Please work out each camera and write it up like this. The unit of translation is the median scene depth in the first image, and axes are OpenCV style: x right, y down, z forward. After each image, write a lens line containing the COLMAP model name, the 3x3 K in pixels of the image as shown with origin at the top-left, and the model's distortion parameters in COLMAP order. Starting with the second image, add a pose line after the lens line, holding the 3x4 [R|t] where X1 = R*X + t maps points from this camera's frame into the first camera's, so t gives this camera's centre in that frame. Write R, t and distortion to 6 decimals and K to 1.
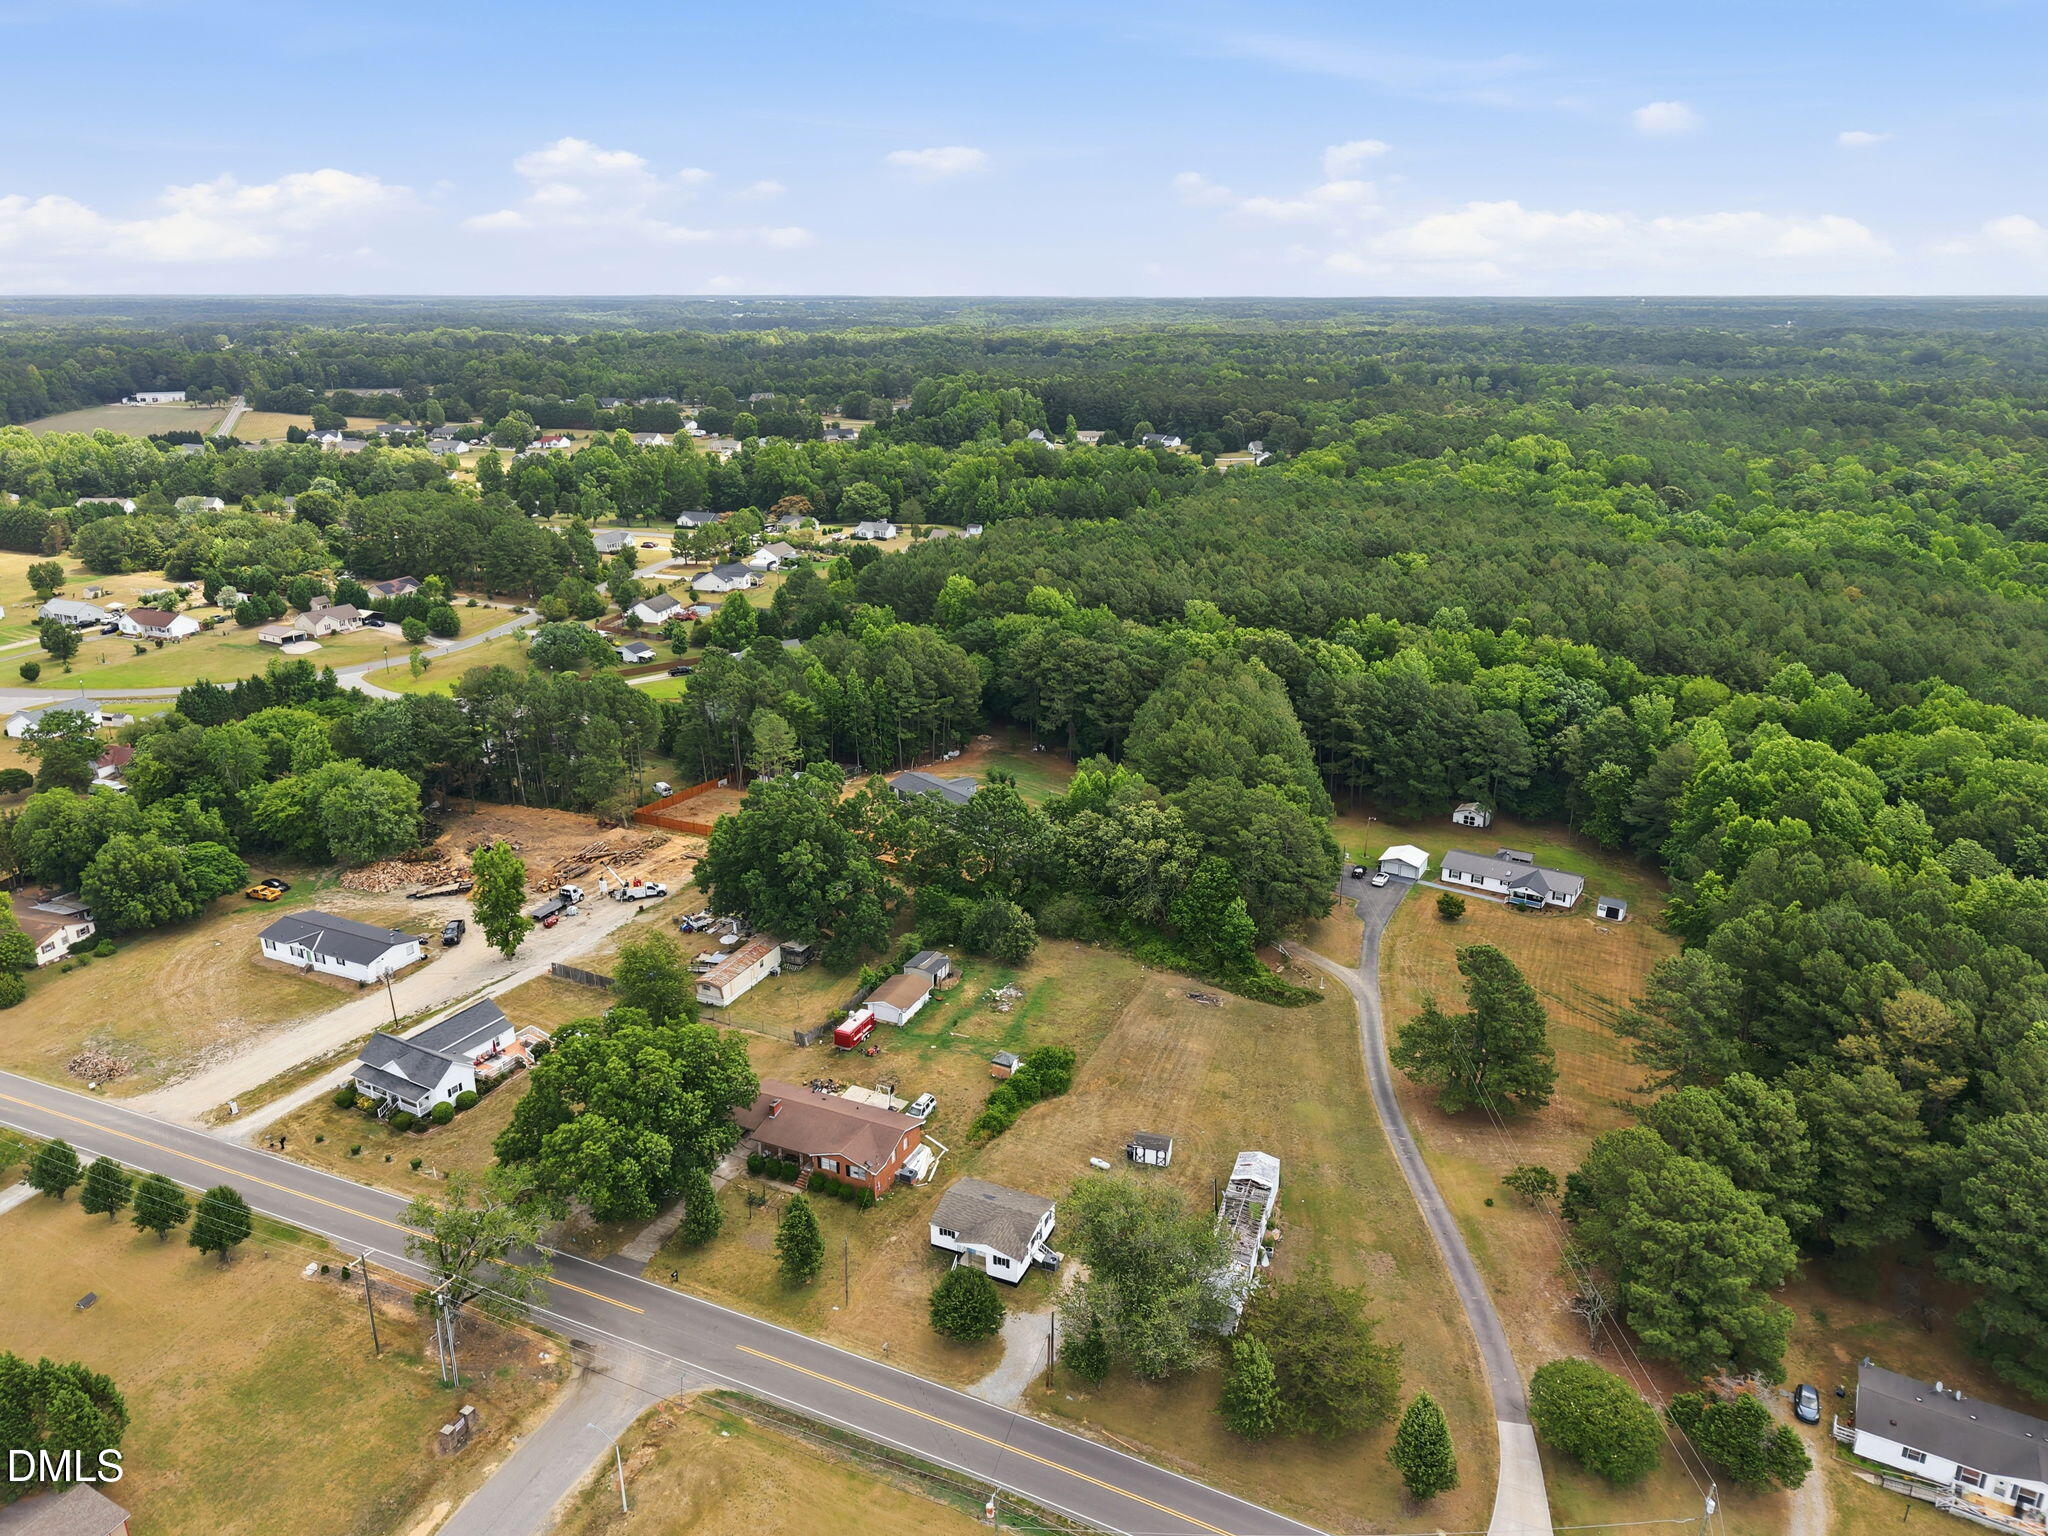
lens RADIAL K [[1398.9, 0, 1024.0], [0, 1398.9, 768.0], [0, 0, 1]] dist [0.041425, -0.032009]
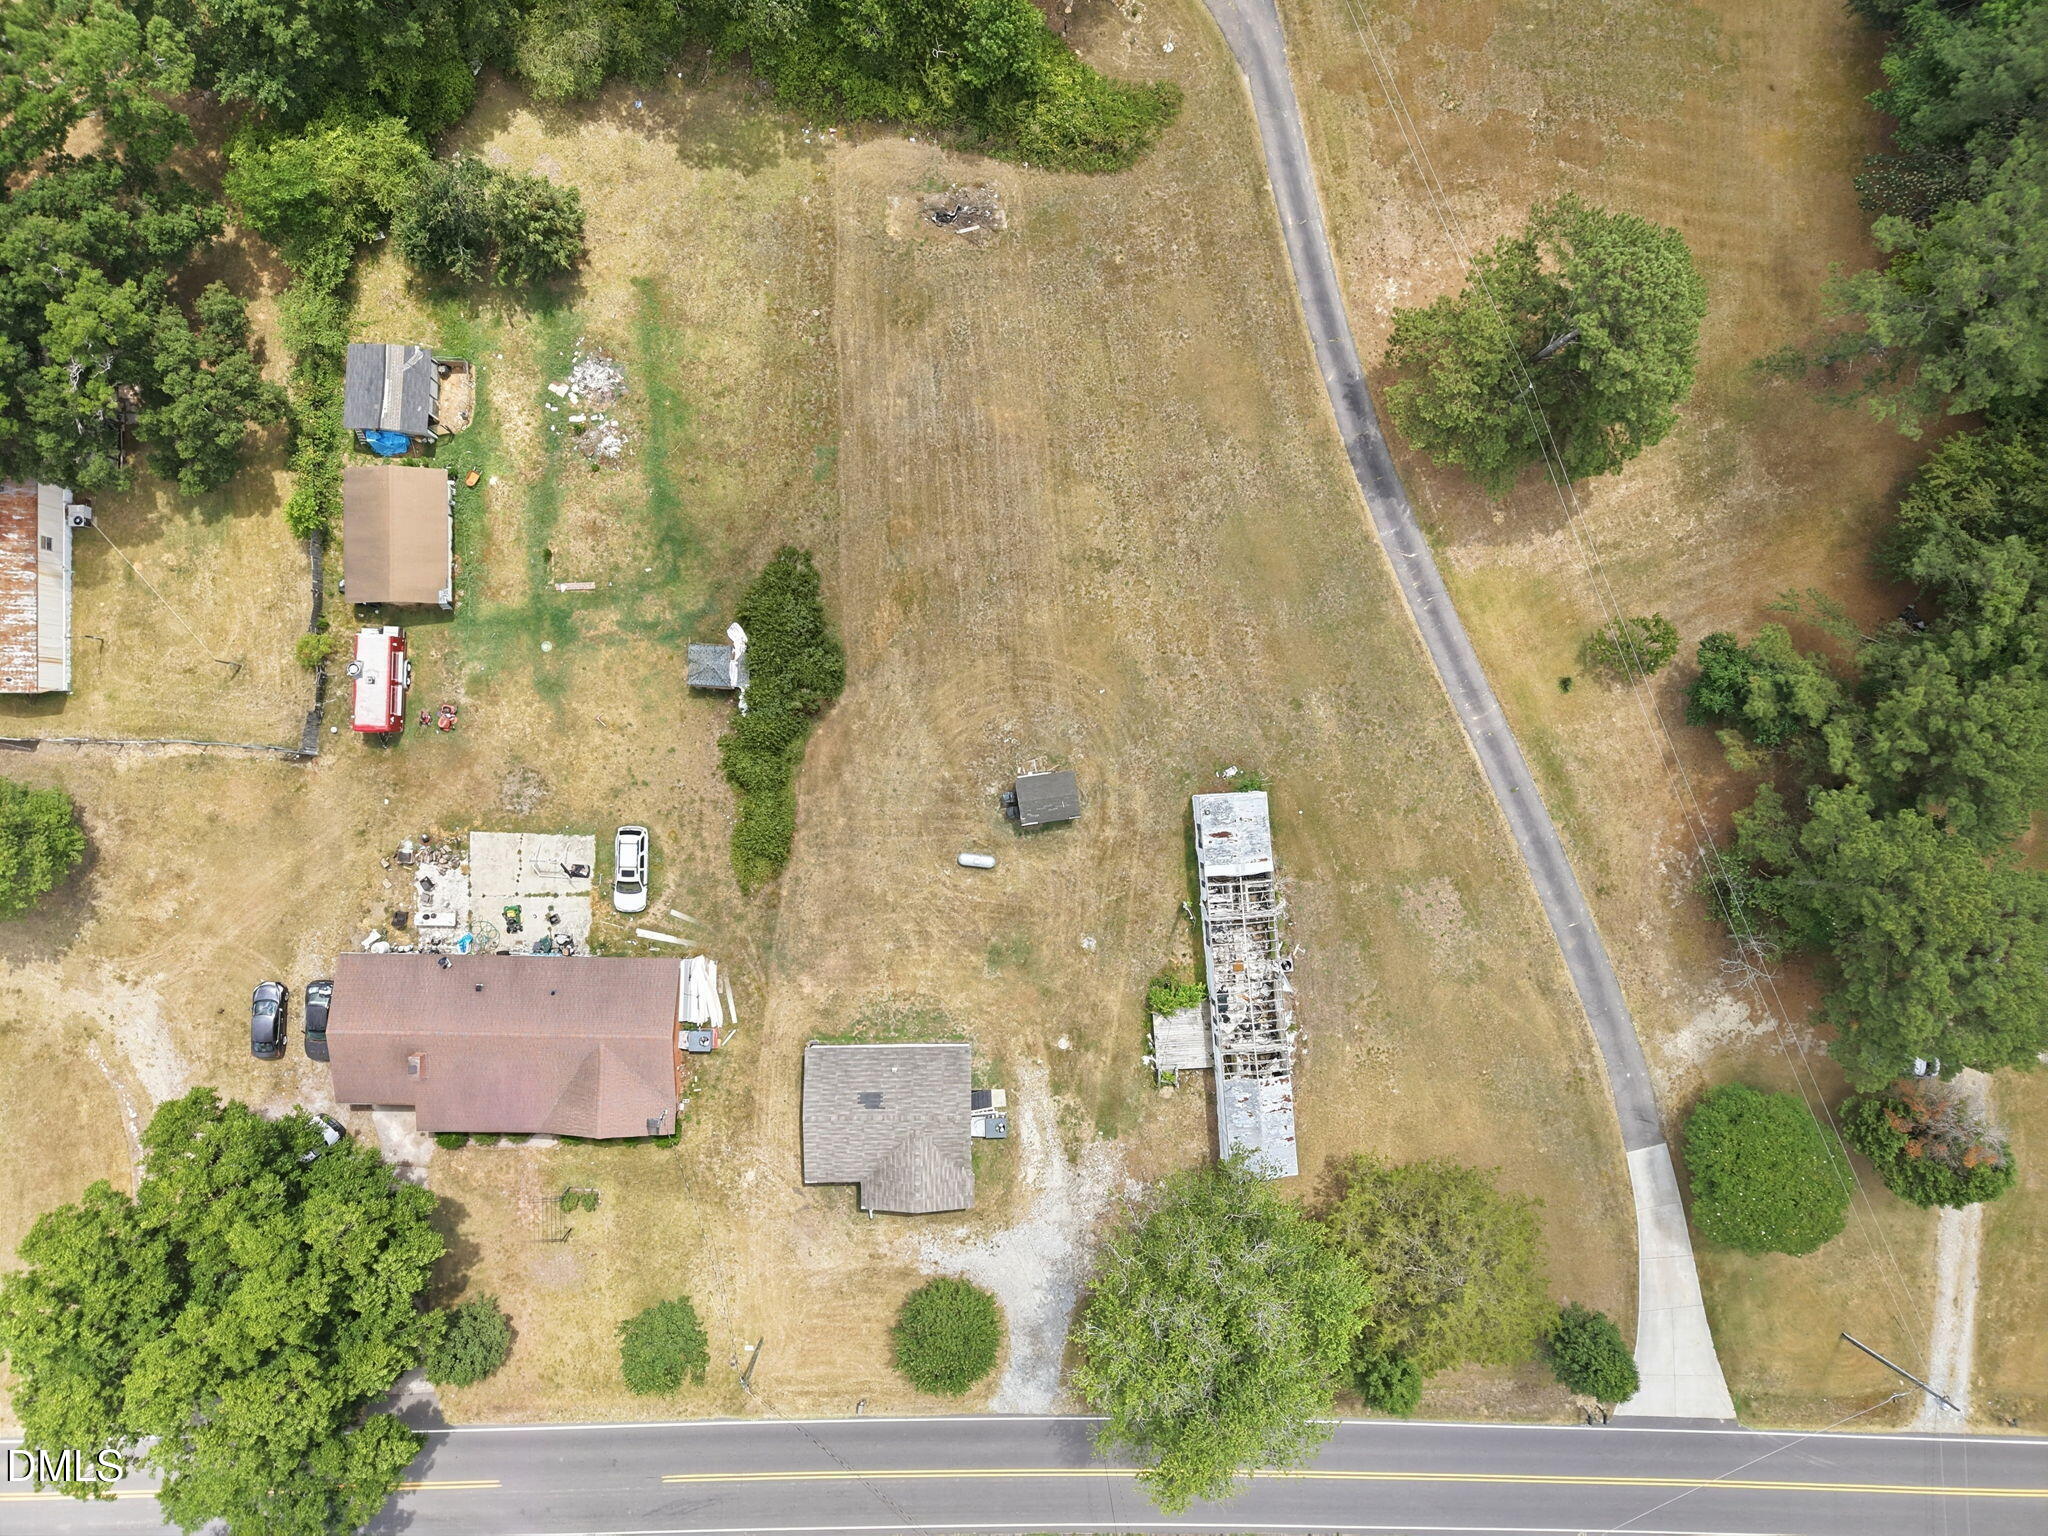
lens RADIAL K [[1376.8, 0, 1024.0], [0, 1376.8, 768.0], [0, 0, 1]] dist [0.043029, -0.045524]
pose [[0.917062, -0.397264, 0.034329, 0.054559], [0.095561, 0.302547, 0.948332, -0.227239], [-0.387125, -0.866399, 0.315417, 0.671185]]
